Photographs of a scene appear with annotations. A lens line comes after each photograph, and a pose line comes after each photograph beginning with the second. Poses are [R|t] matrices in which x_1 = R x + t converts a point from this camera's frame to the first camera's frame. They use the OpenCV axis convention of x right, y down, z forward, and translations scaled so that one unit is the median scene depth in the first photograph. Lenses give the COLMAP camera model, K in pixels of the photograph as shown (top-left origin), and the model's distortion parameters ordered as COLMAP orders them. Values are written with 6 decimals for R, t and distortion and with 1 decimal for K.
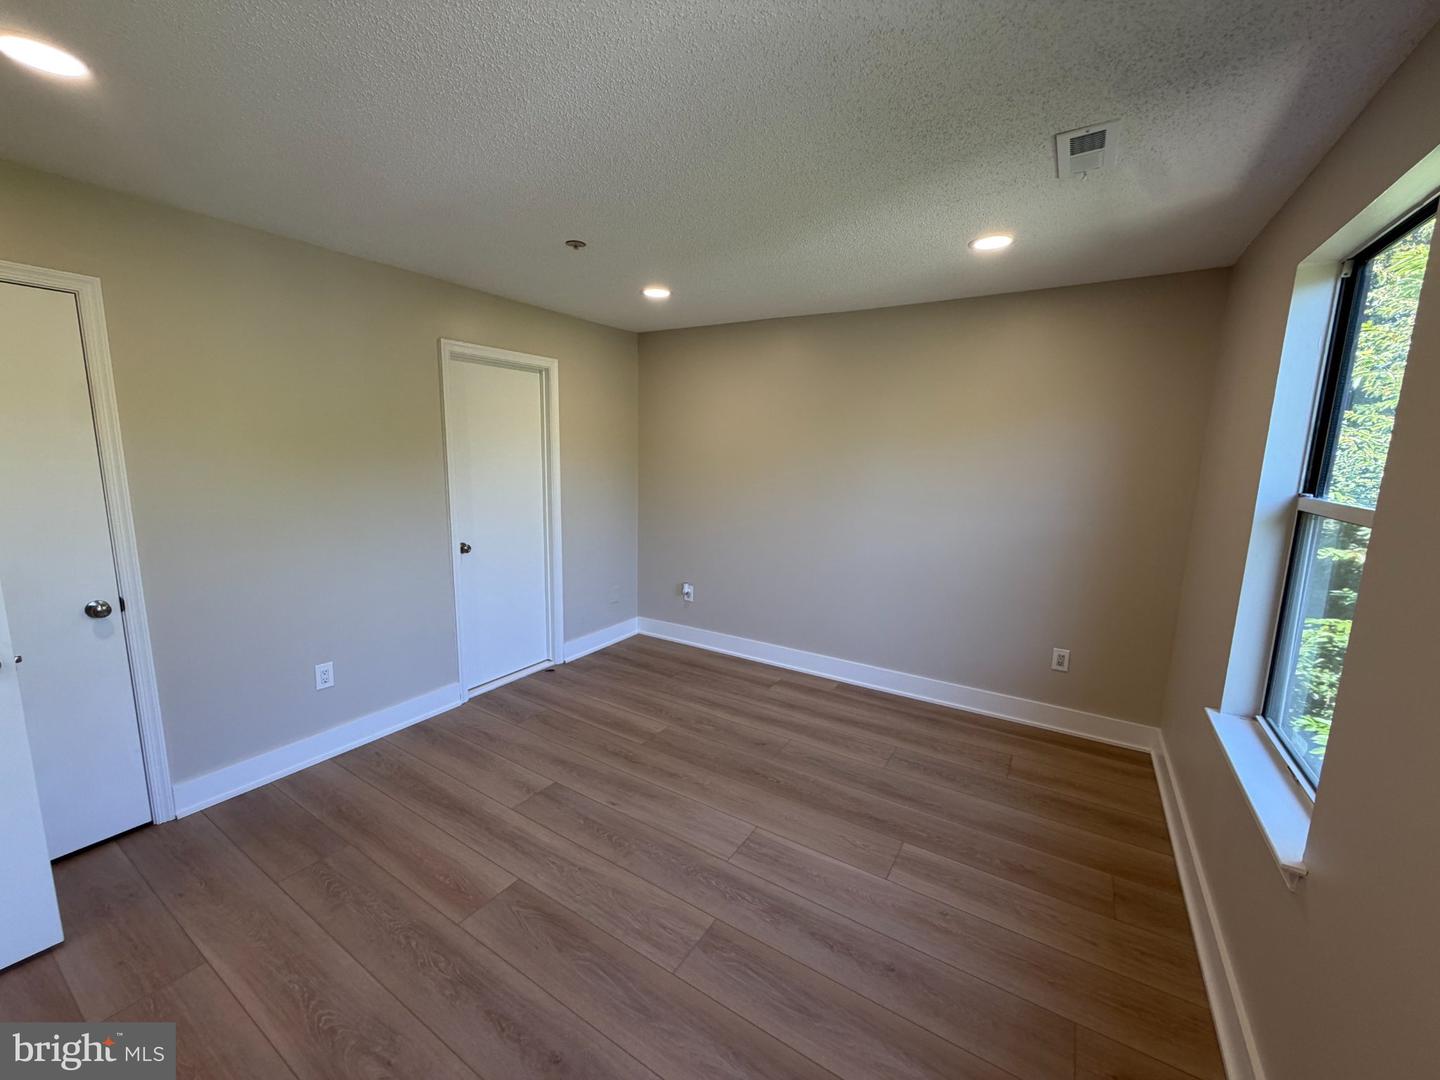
lens RADIAL K [[574.0, 0, 716.1], [0, 574.0, 539.3], [0, 0, 1]] dist [0.000823, -0.000167]
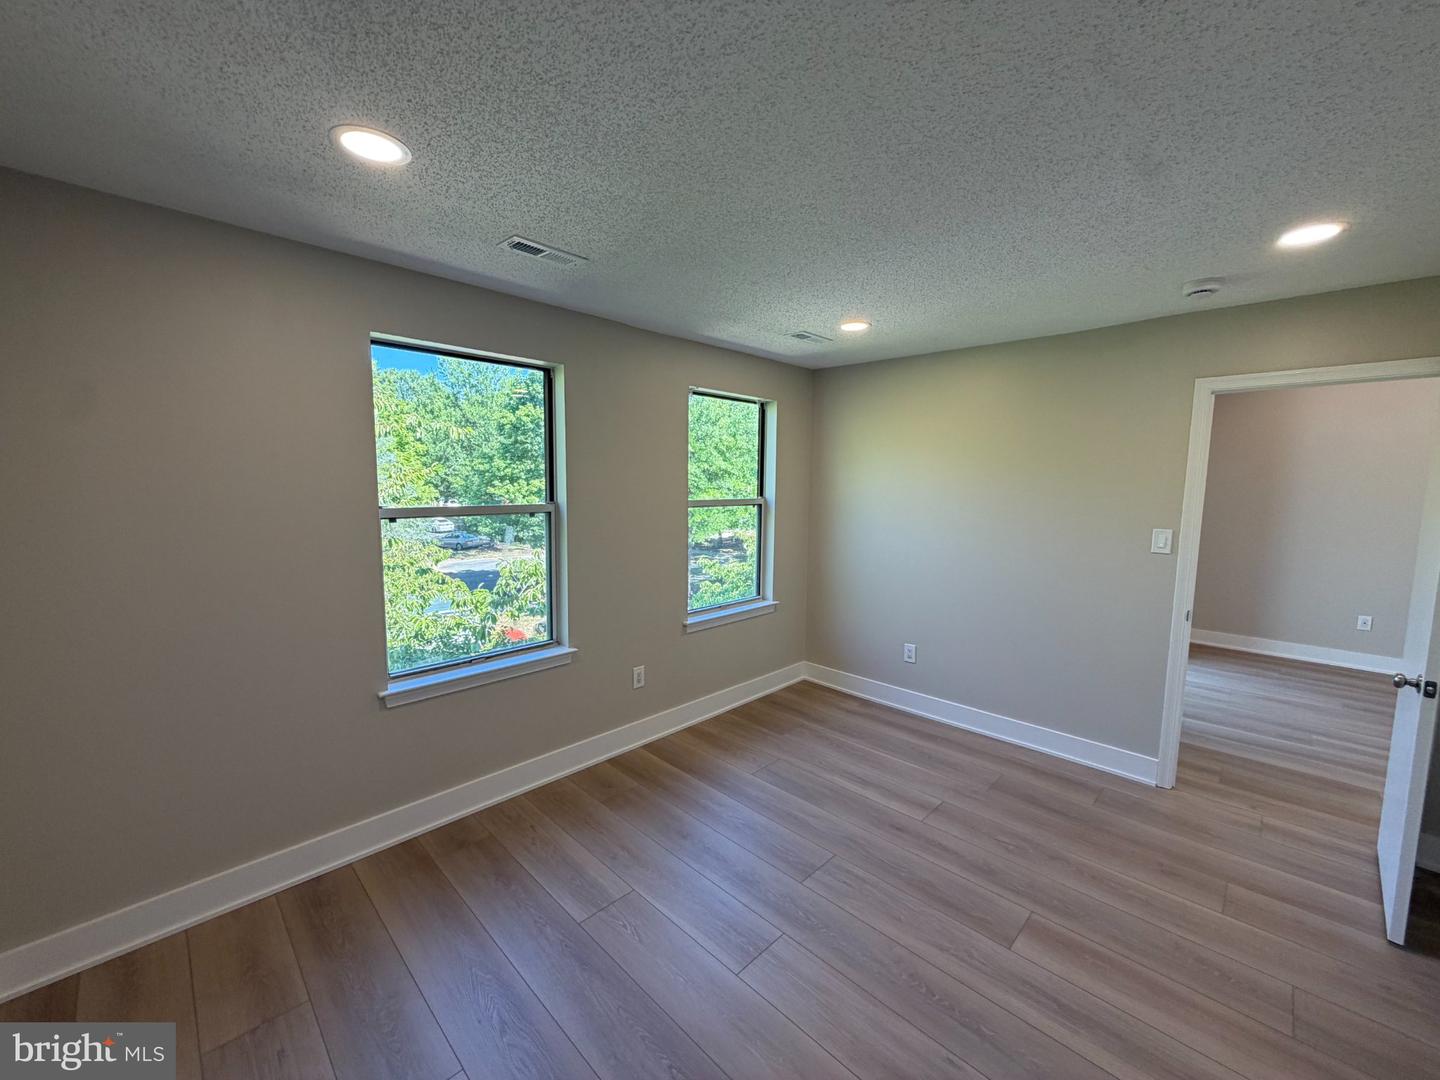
lens RADIAL K [[574.0, 0, 716.1], [0, 574.0, 539.3], [0, 0, 1]] dist [0.000823, -0.000167]
pose [[-0.975580, -0.055266, 0.212577, -0.036371], [0.001214, 0.966456, 0.256829, -0.289212], [-0.219640, 0.250816, -0.942788, 1.767015]]
